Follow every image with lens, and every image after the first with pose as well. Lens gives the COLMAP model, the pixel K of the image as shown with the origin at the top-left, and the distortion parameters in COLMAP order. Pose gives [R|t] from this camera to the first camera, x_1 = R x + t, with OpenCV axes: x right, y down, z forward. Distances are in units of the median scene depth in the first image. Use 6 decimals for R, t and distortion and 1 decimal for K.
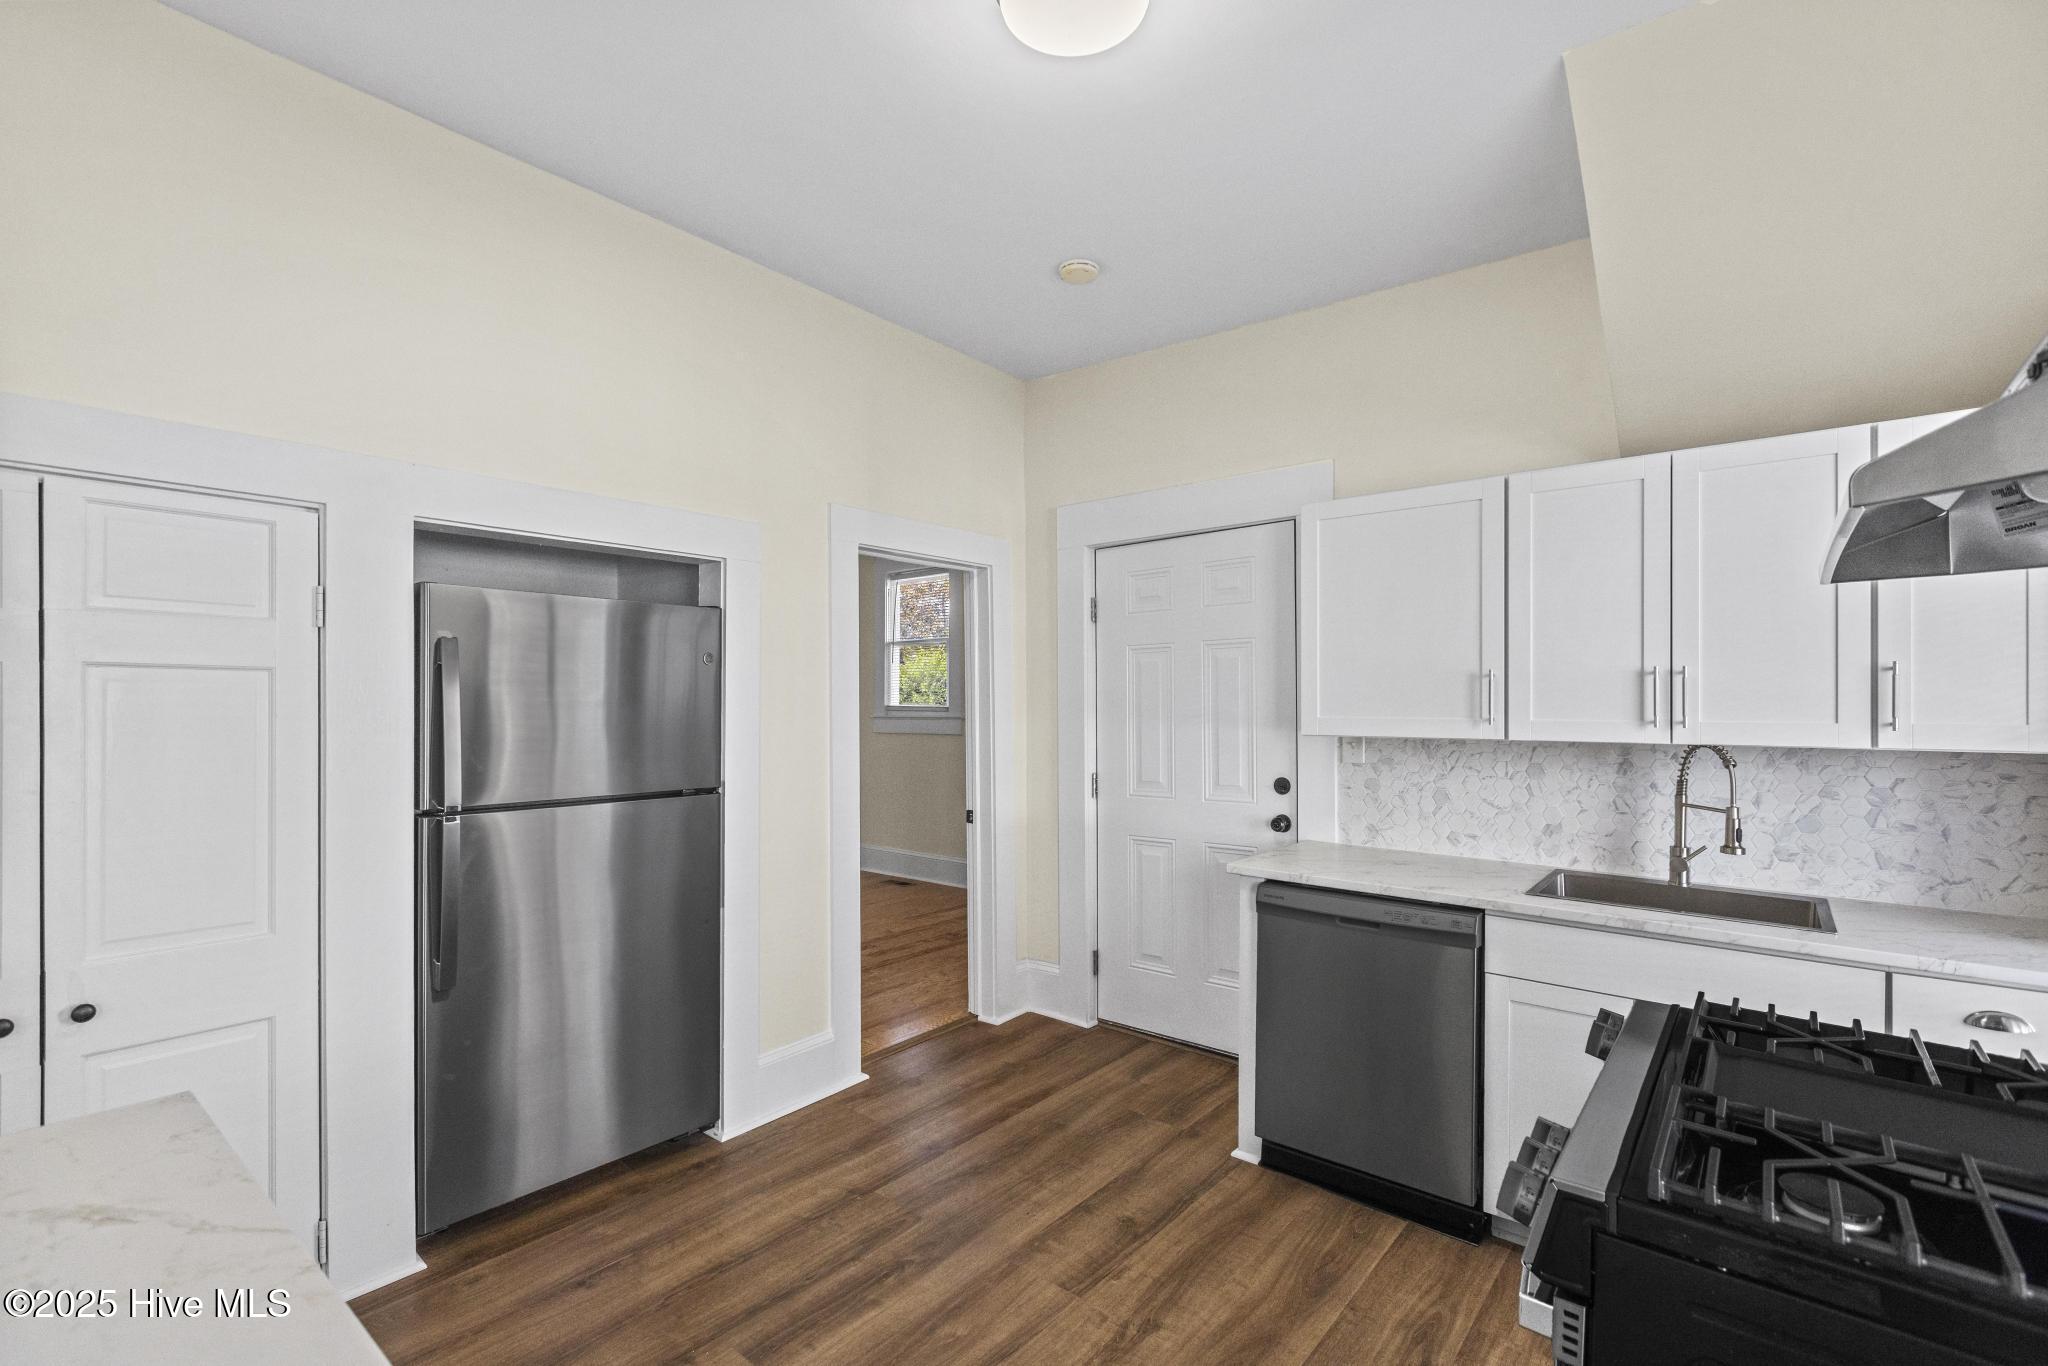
lens RADIAL K [[915.4, 0, 1017.3], [0, 915.4, 703.6], [0, 0, 1]] dist [-0.000976, -0.000989]
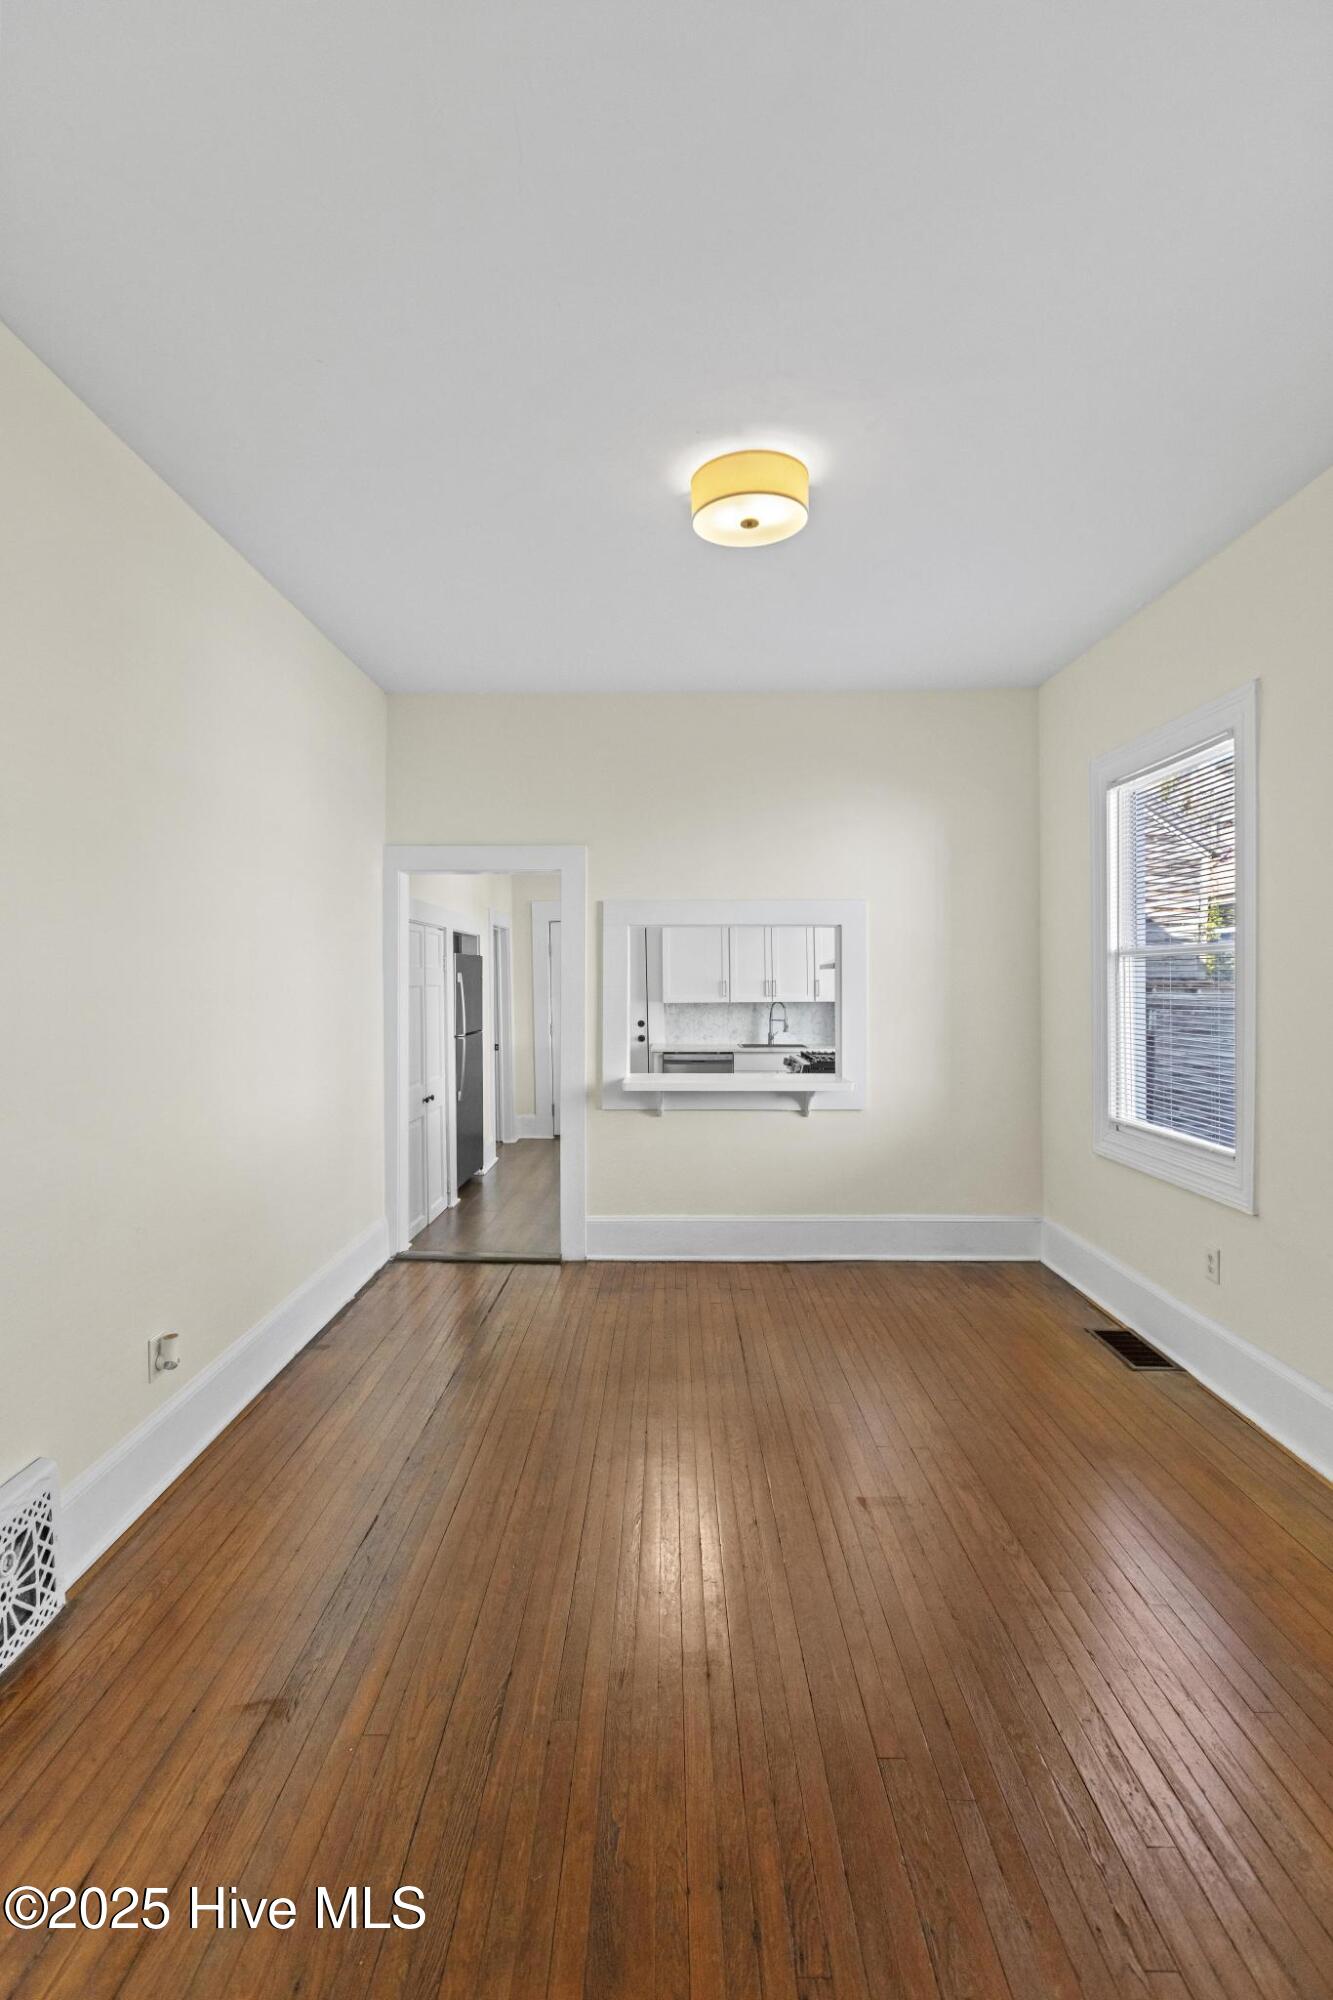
lens RADIAL K [[893.9, 0, 659.6], [0, 893.9, 992.4], [0, 0, 1]] dist [-0.000976, -0.000989]
pose [[0.782505, -0.017403, 0.622400, -1.562230], [0.011710, 0.999844, 0.013235, -0.038142], [-0.622534, -0.003068, 0.782587, -1.256367]]
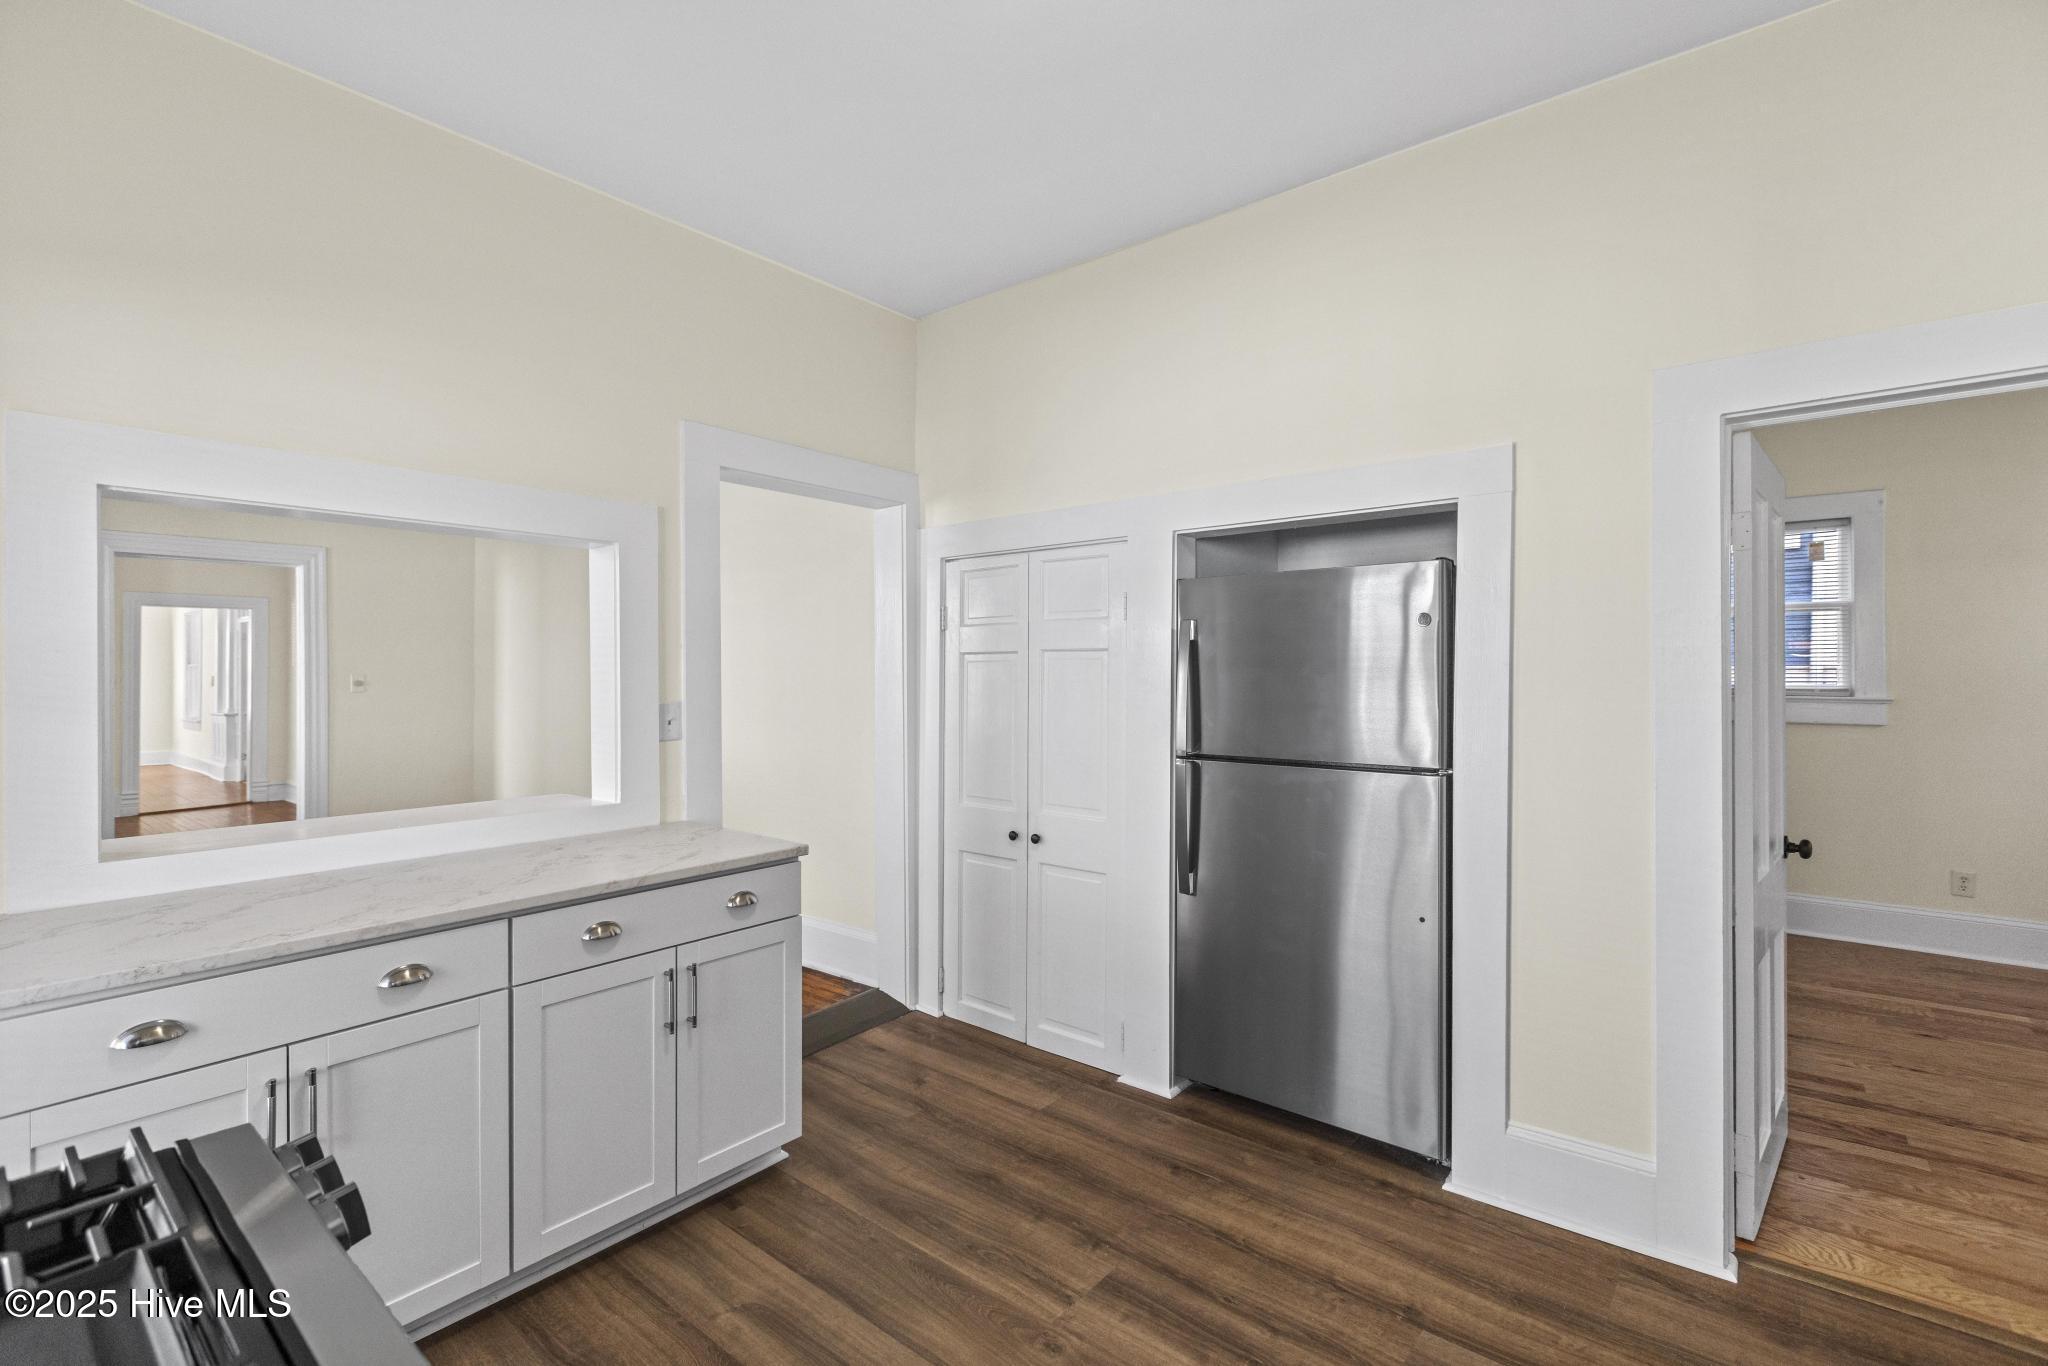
lens RADIAL K [[915.4, 0, 1032.8], [0, 915.4, 678.0], [0, 0, 1]] dist [-0.000976, -0.000989]
pose [[0.003112, -0.001523, -0.999994, 0.579945], [-0.004171, 0.999990, -0.001536, 0.009761], [0.999986, 0.004176, 0.003106, 0.679833]]
